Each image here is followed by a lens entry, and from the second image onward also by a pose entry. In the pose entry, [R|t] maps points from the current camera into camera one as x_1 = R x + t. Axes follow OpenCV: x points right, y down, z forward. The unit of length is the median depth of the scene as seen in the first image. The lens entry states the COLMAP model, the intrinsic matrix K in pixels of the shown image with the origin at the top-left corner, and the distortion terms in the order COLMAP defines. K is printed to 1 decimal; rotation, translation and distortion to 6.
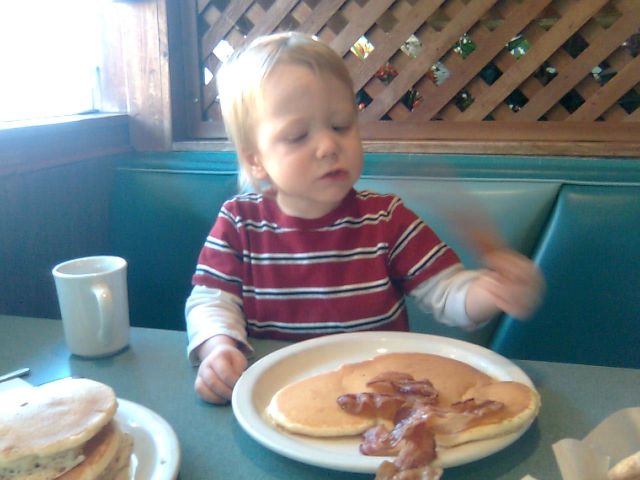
lens RADIAL K [[717.9, 0, 307.9], [0, 717.9, 254.1], [0, 0, 1]] dist [-0.043203, 0.000000]
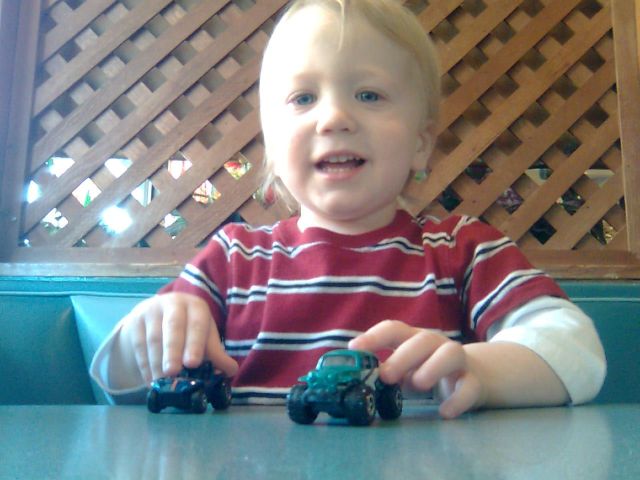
lens RADIAL K [[717.9, 0, 319.6], [0, 717.9, 238.0], [0, 0, 1]] dist [-0.043203, 0.000000]
pose [[0.954462, 0.086750, 0.285440, -0.064370], [0.040056, 0.910861, -0.410764, 0.136868], [-0.295630, 0.403493, 0.865908, 0.269500]]
